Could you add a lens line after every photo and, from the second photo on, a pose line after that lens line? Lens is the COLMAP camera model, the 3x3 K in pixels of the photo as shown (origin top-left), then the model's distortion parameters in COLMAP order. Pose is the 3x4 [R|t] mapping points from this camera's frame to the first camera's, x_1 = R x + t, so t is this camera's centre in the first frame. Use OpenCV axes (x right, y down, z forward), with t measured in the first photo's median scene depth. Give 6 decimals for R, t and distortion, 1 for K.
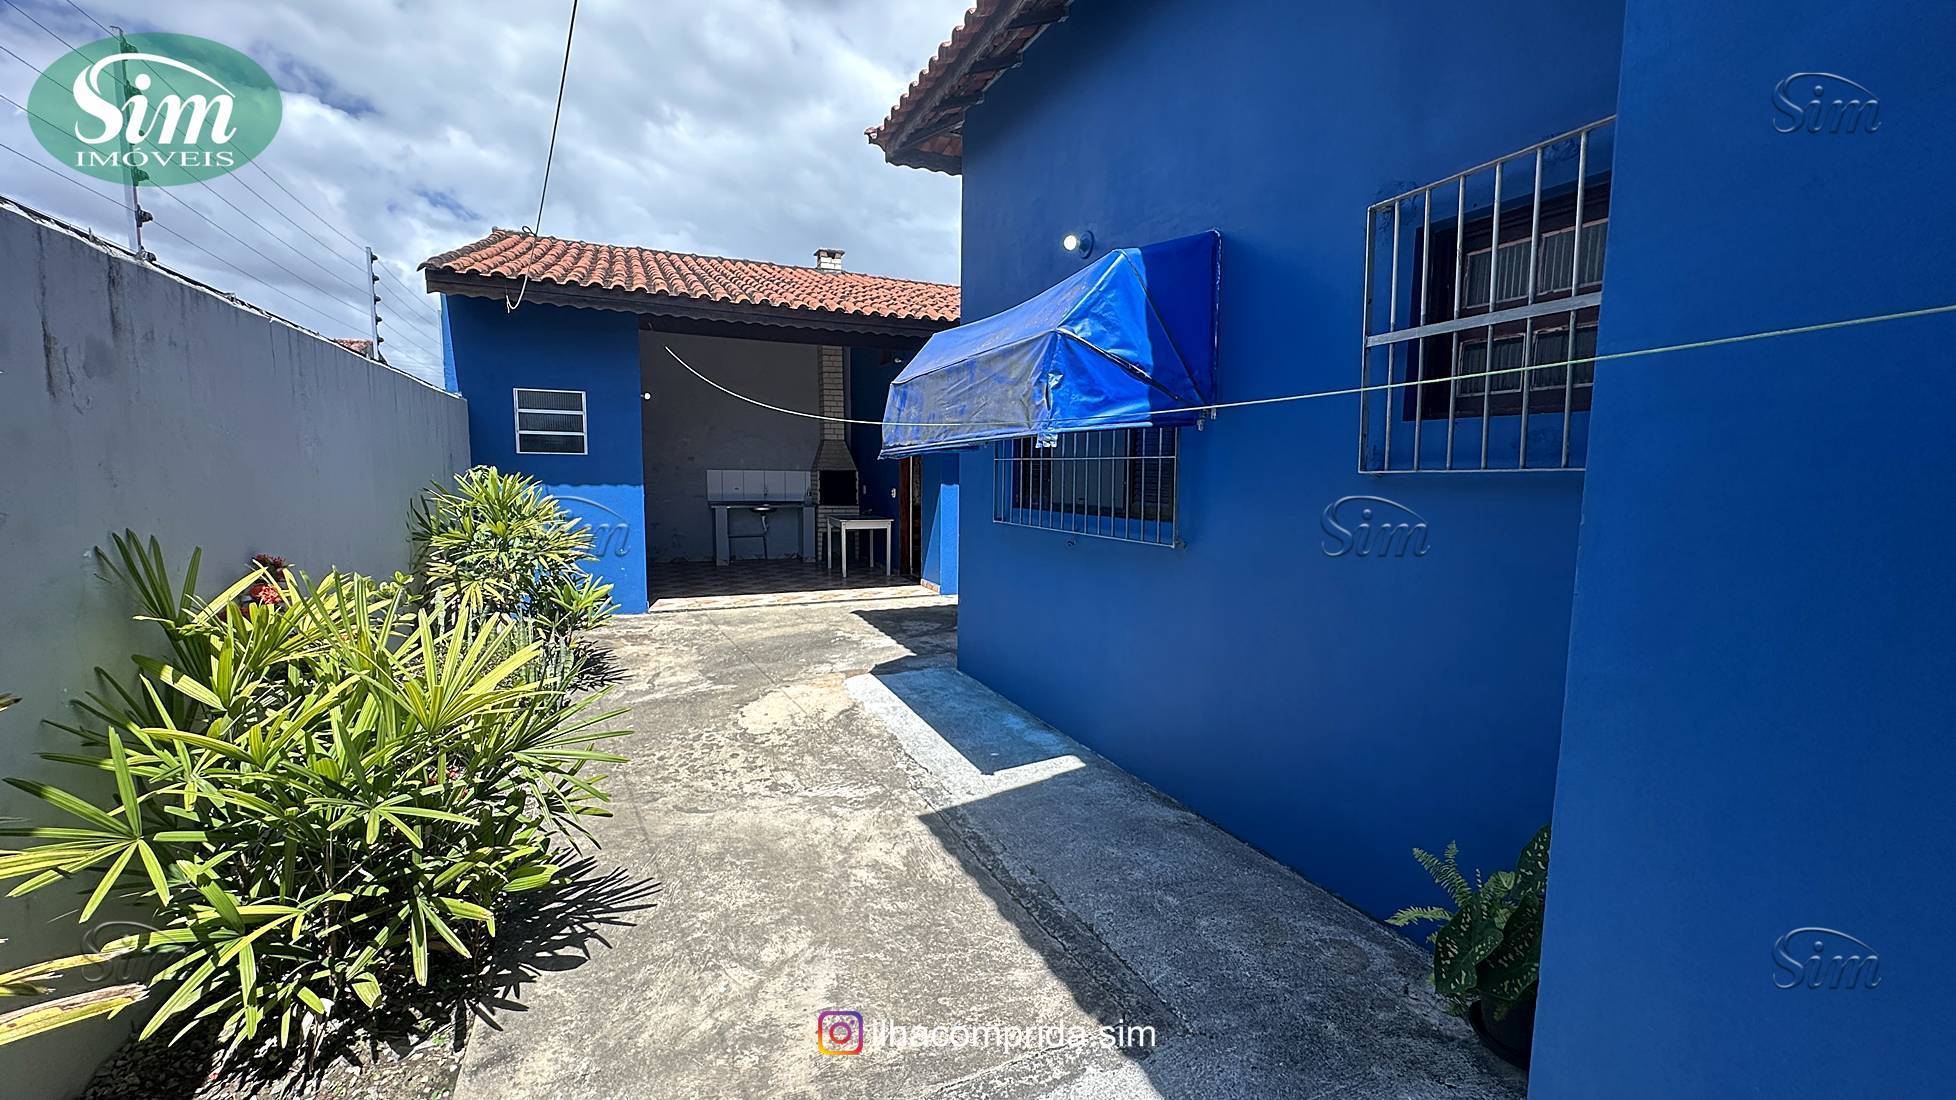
lens RADIAL K [[784.0, 0, 989.5], [0, 784.0, 541.9], [0, 0, 1]] dist [-0.000643, 0.000271]
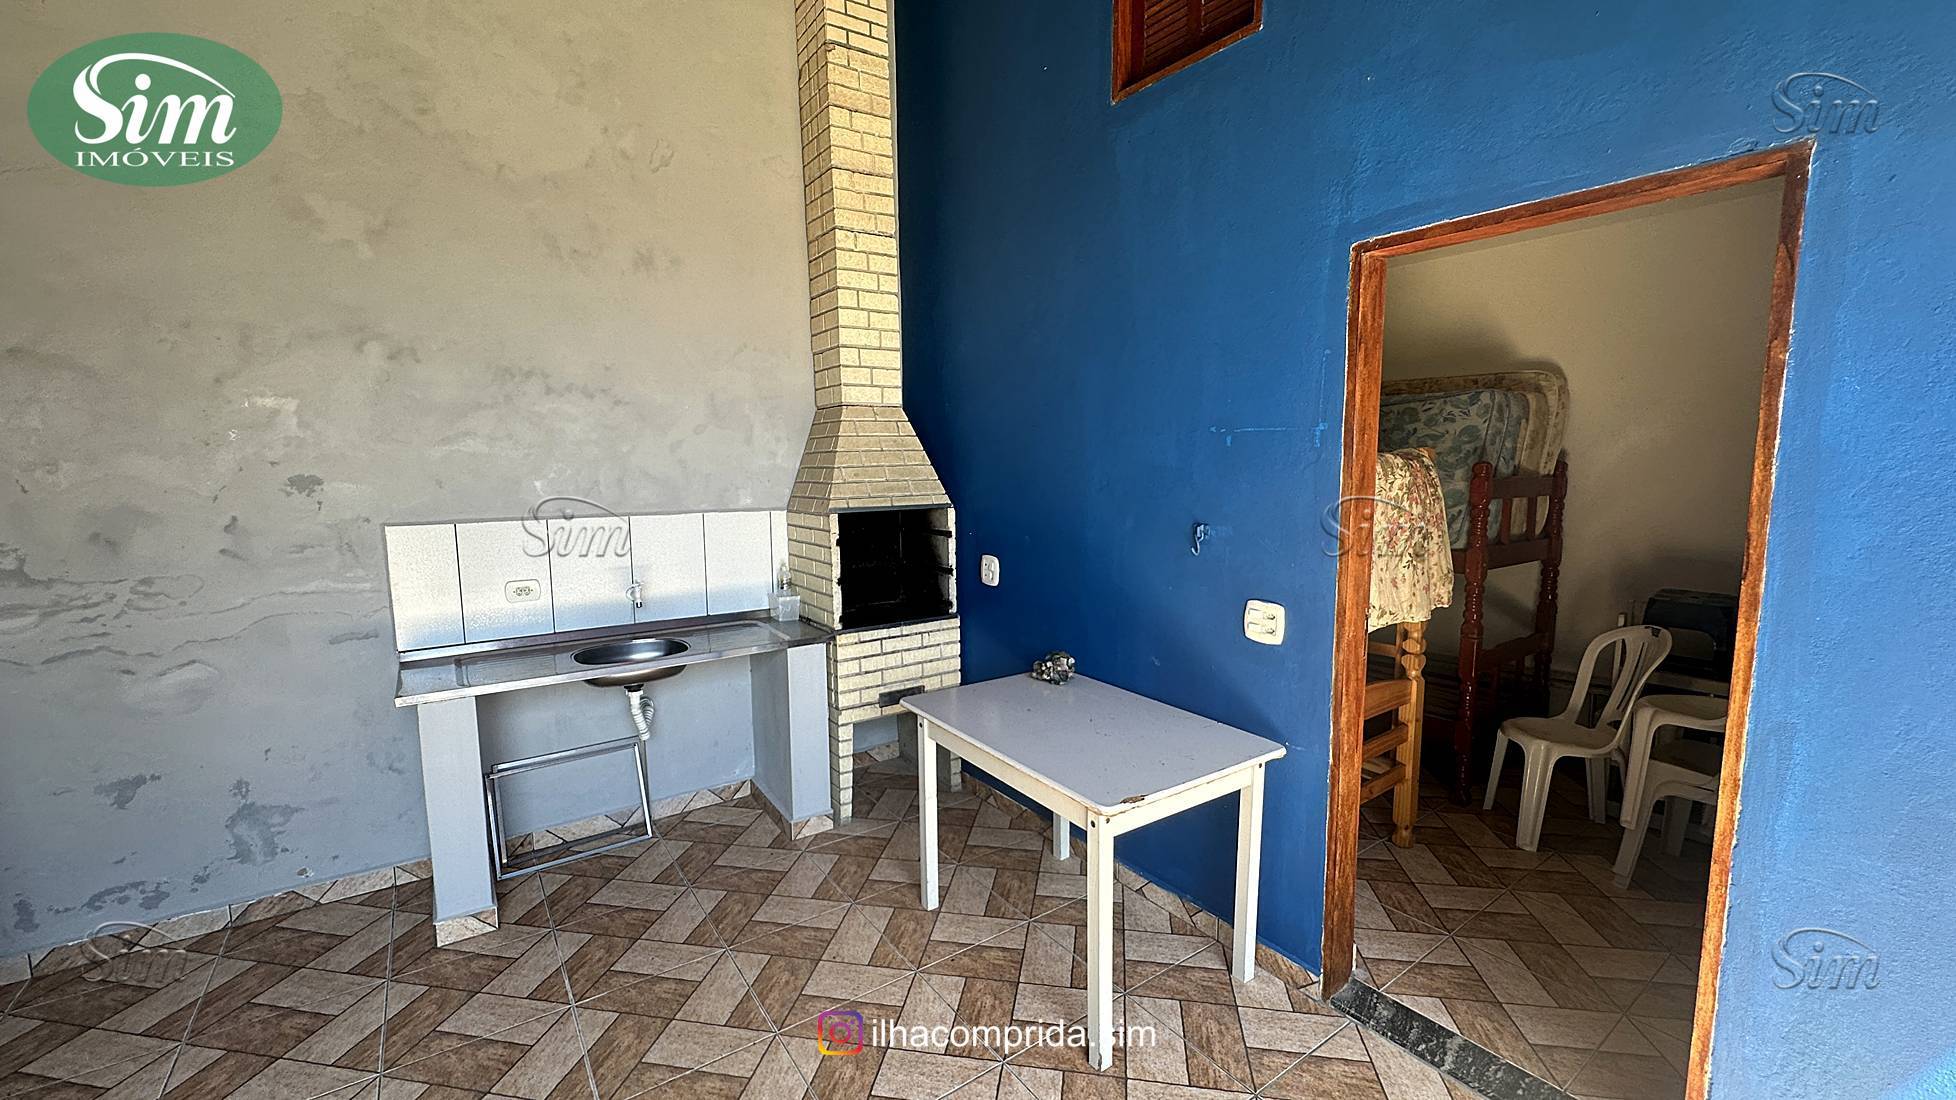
lens RADIAL K [[784.0, 0, 974.9], [0, 784.0, 550.8], [0, 0, 1]] dist [-0.000643, 0.000271]
pose [[0.985099, -0.041536, 0.166900, -0.509305], [0.037305, 0.998900, 0.028411, -0.196505], [-0.167896, -0.021761, 0.985564, 1.683864]]
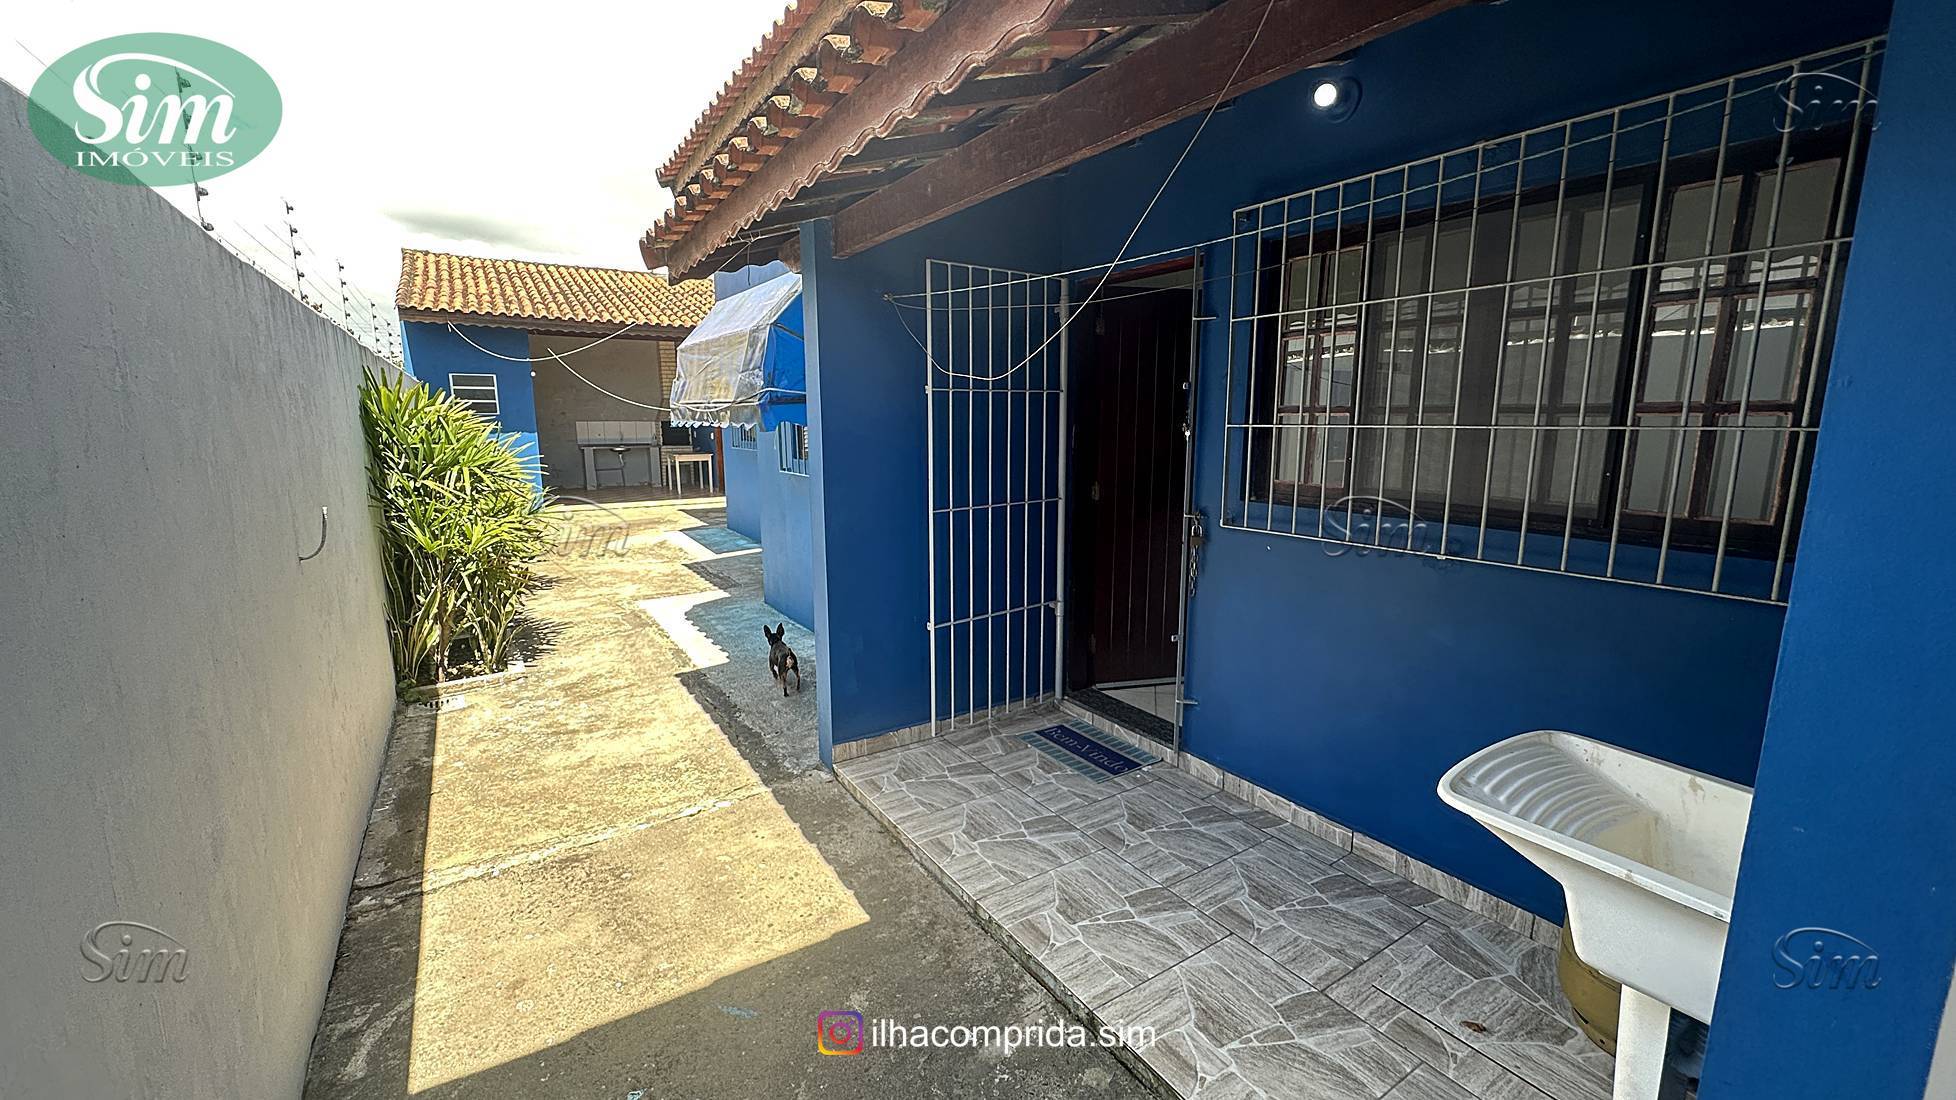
lens RADIAL K [[784.0, 0, 970.7], [0, 784.0, 547.8], [0, 0, 1]] dist [-0.000643, 0.000271]
pose [[0.992009, -0.035010, 0.121213, 0.361864], [0.025038, 0.996248, 0.082841, 0.078189], [-0.123659, -0.079145, 0.989164, -1.098768]]
